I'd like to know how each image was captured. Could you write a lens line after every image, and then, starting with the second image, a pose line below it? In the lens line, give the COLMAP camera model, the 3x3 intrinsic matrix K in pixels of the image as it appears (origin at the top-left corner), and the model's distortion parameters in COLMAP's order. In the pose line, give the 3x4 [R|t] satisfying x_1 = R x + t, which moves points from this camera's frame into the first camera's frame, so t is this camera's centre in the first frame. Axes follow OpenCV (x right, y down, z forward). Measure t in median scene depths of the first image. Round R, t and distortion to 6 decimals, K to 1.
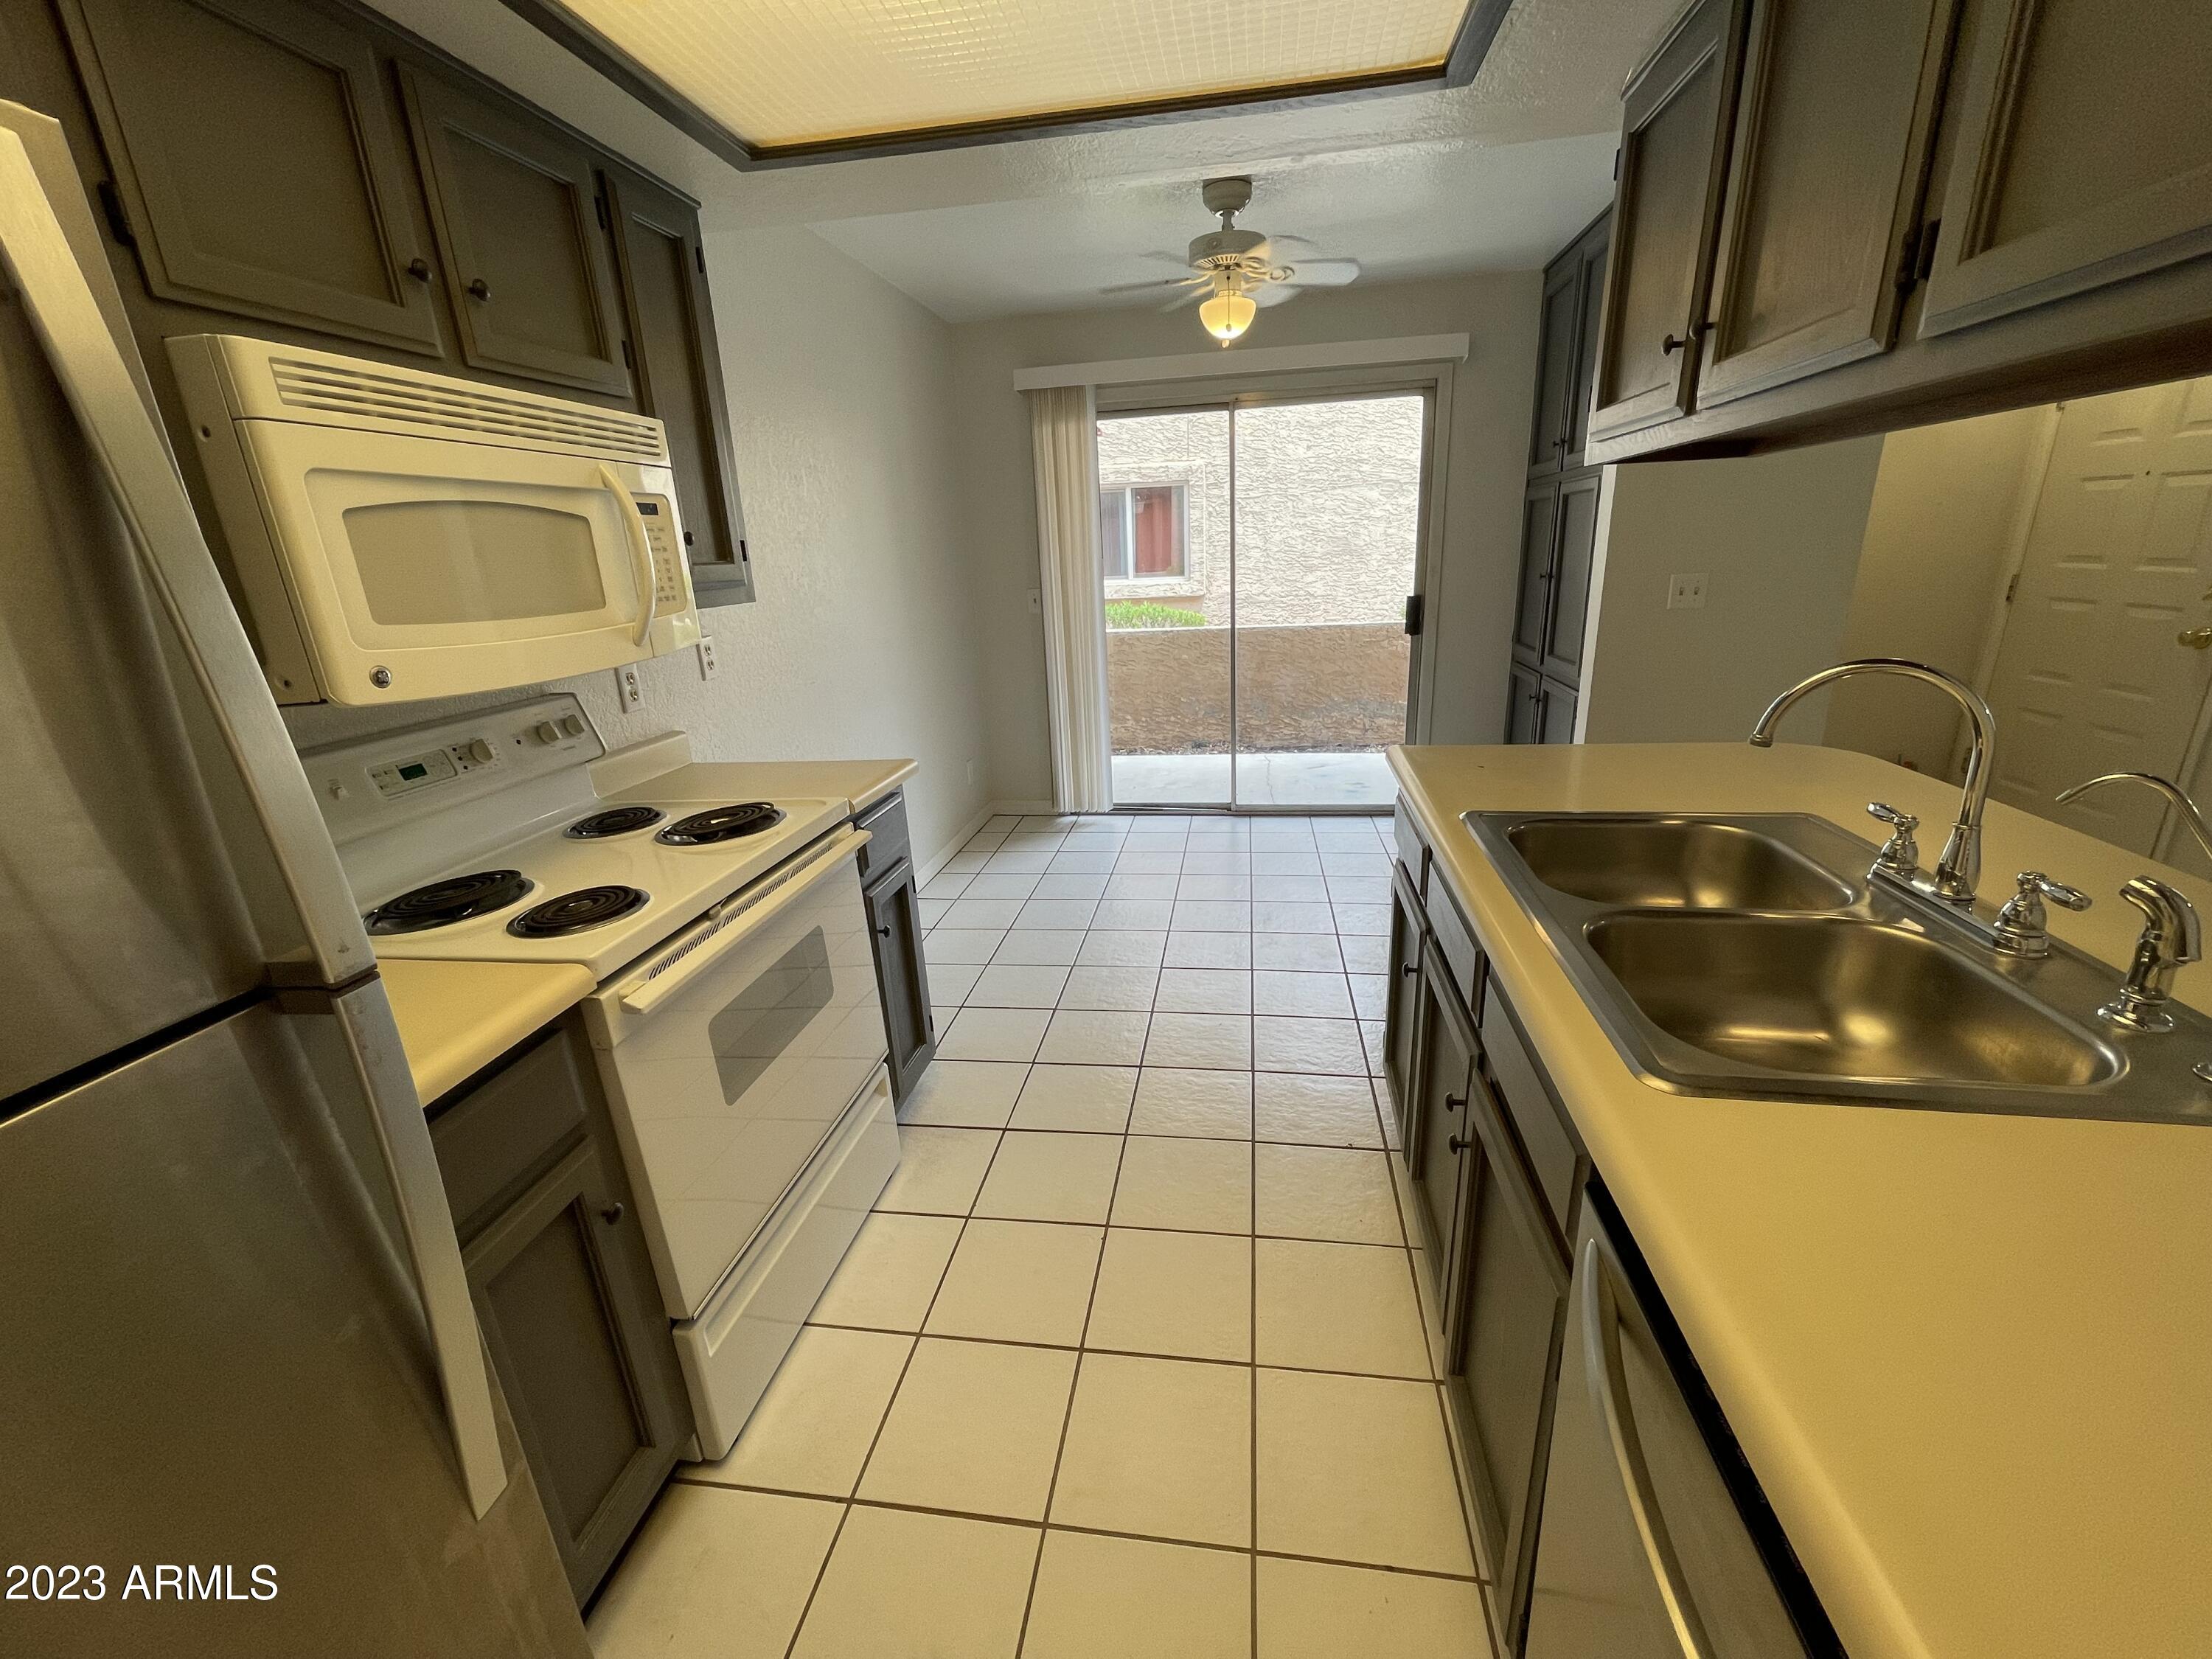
lens RADIAL K [[893.7, 0, 1103.1], [0, 893.7, 829.3], [0, 0, 1]] dist [0.000125, -0.000174]
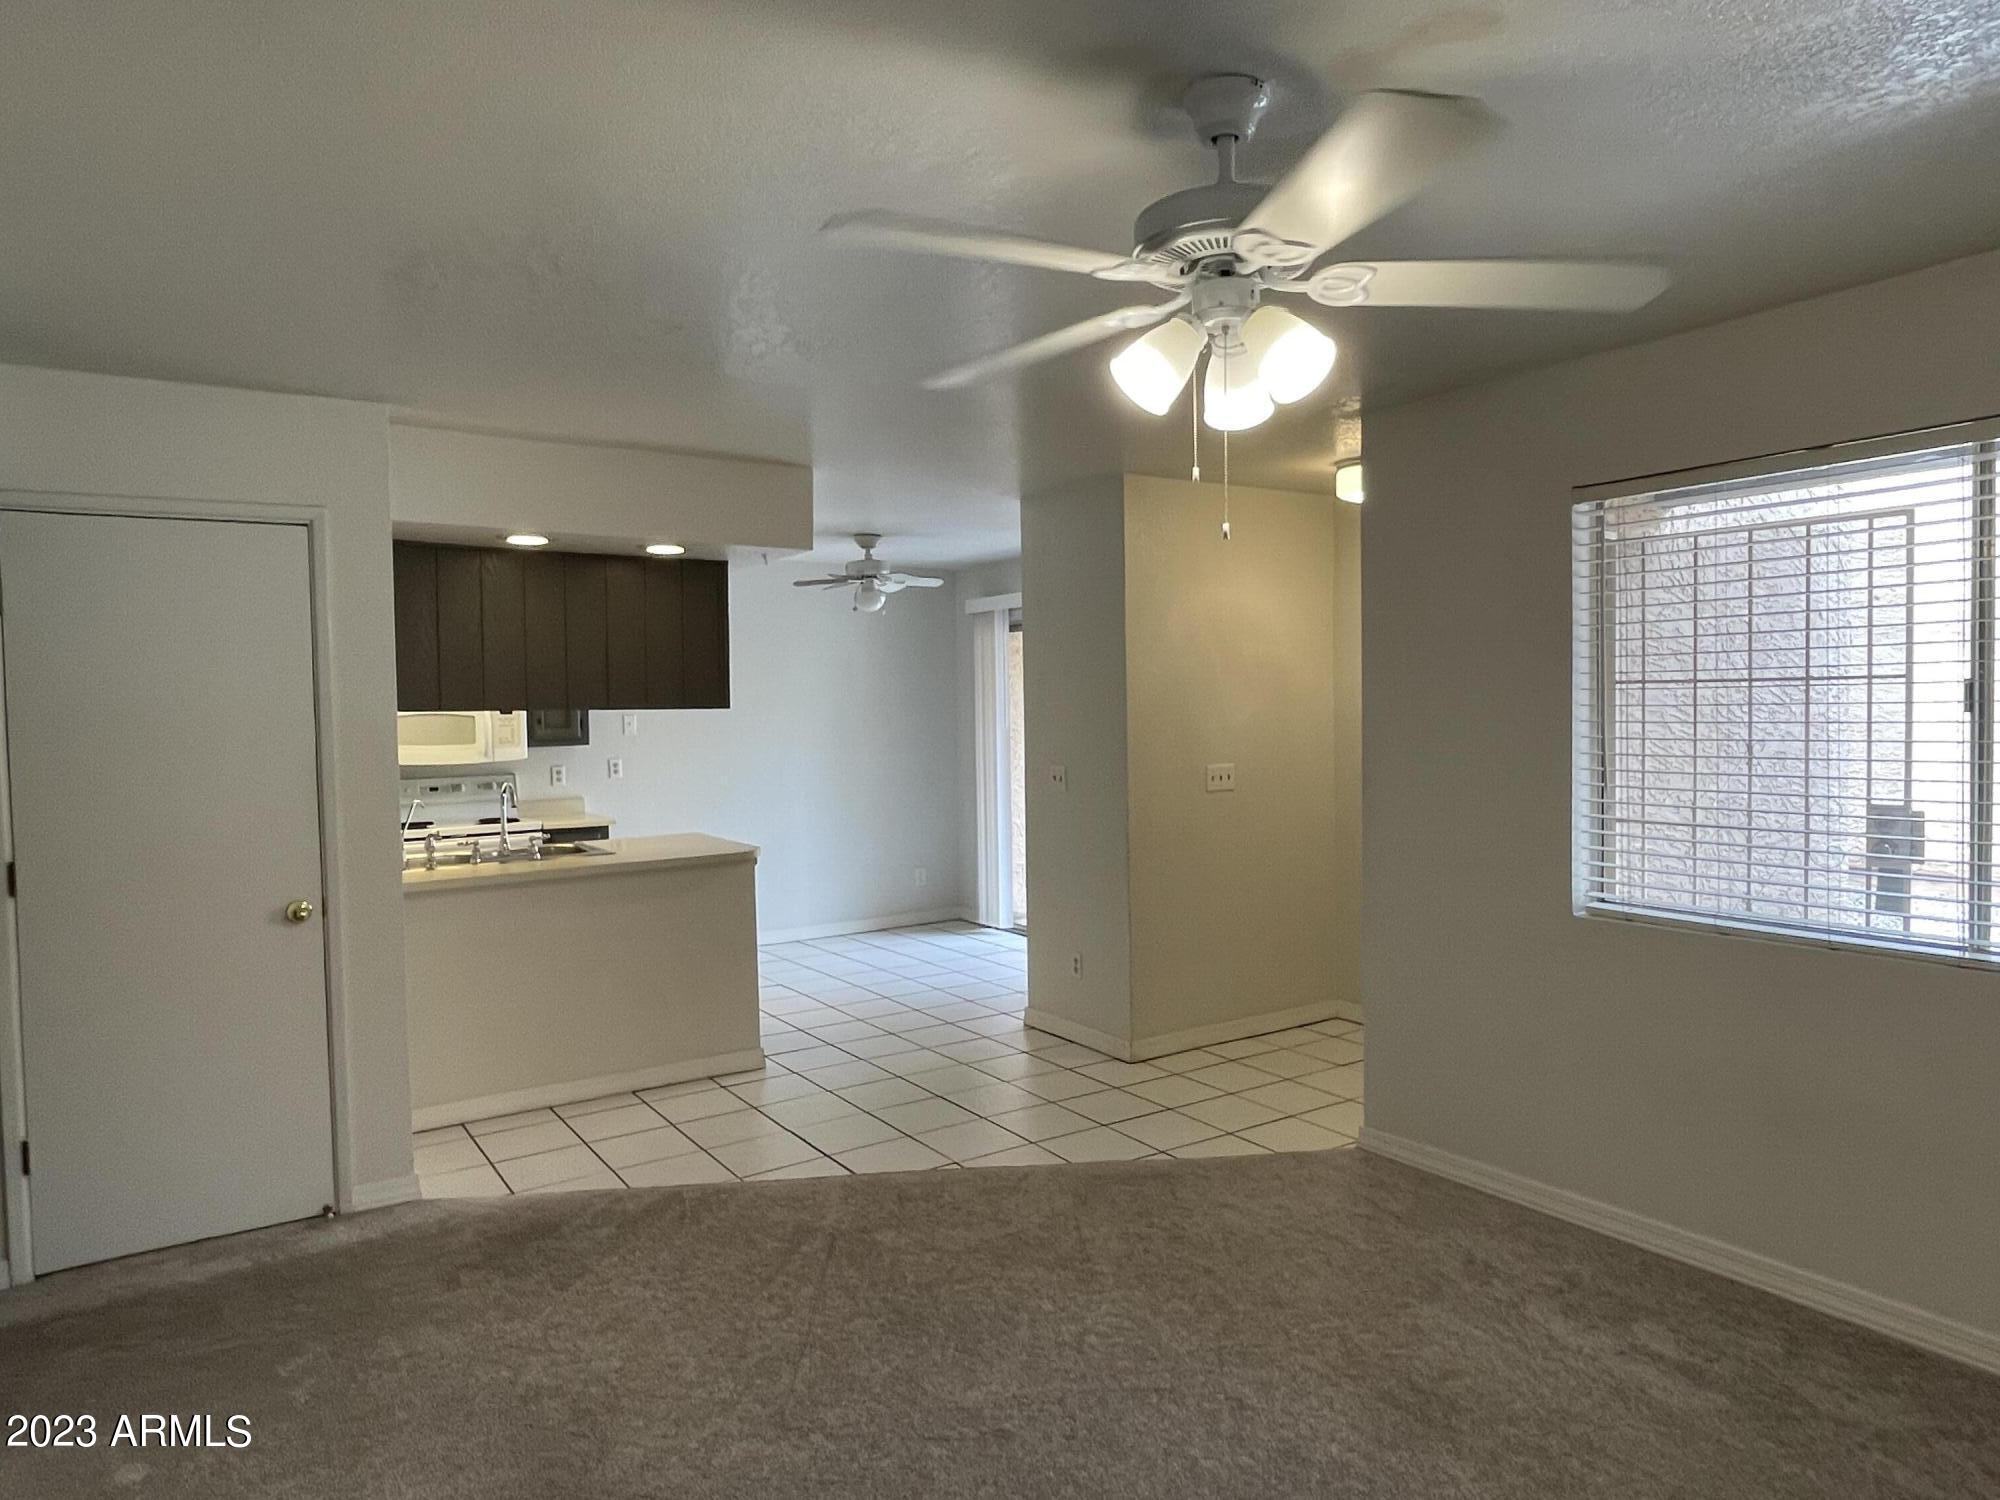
lens RADIAL K [[1235.0, 0, 1005.5], [0, 1235.0, 749.3], [0, 0, 1]] dist [-0.001182, -0.005348]
pose [[0.682876, 0.062224, -0.727880, 3.856087], [-0.237292, 0.961232, -0.140449, -0.067780], [0.690922, 0.268629, 0.671167, -0.599211]]
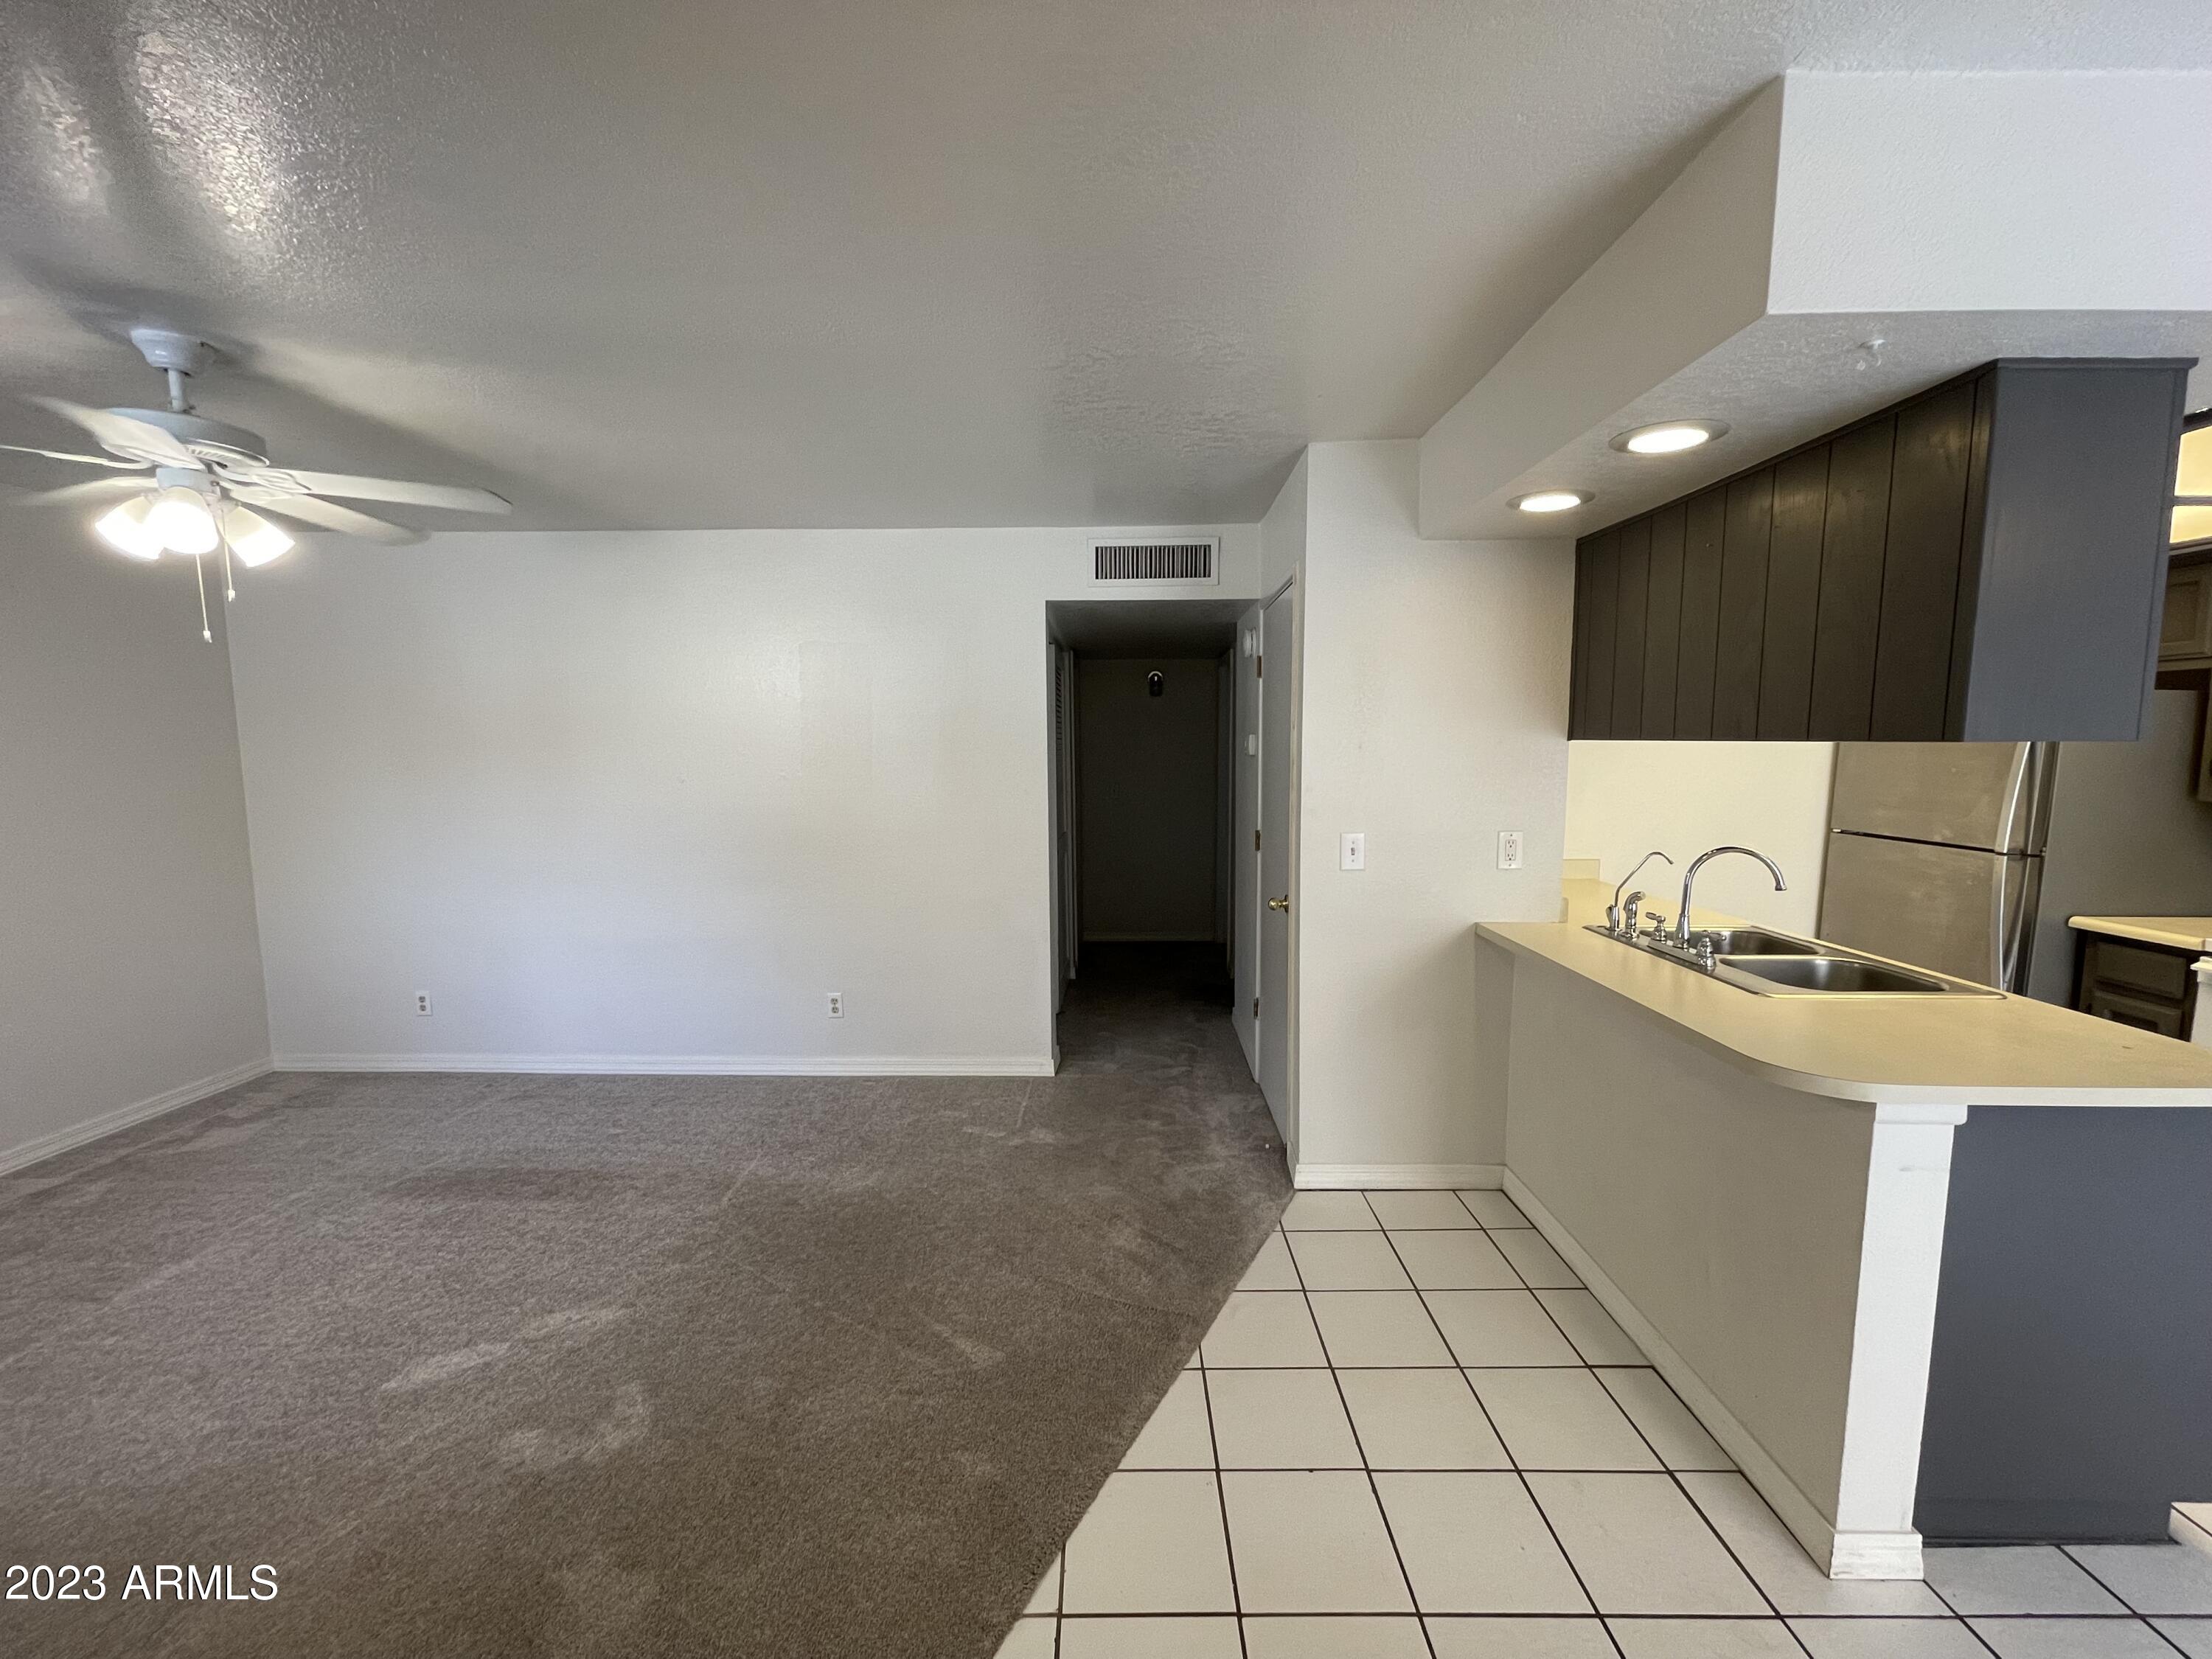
lens RADIAL K [[893.7, 0, 1103.8], [0, 893.7, 841.4], [0, 0, 1]] dist [0.000125, -0.000174]
pose [[-0.987760, 0.064551, -0.142000, 1.942365], [0.000774, 0.912371, 0.409365, -0.782670], [0.155982, 0.404244, -0.901253, 1.929318]]
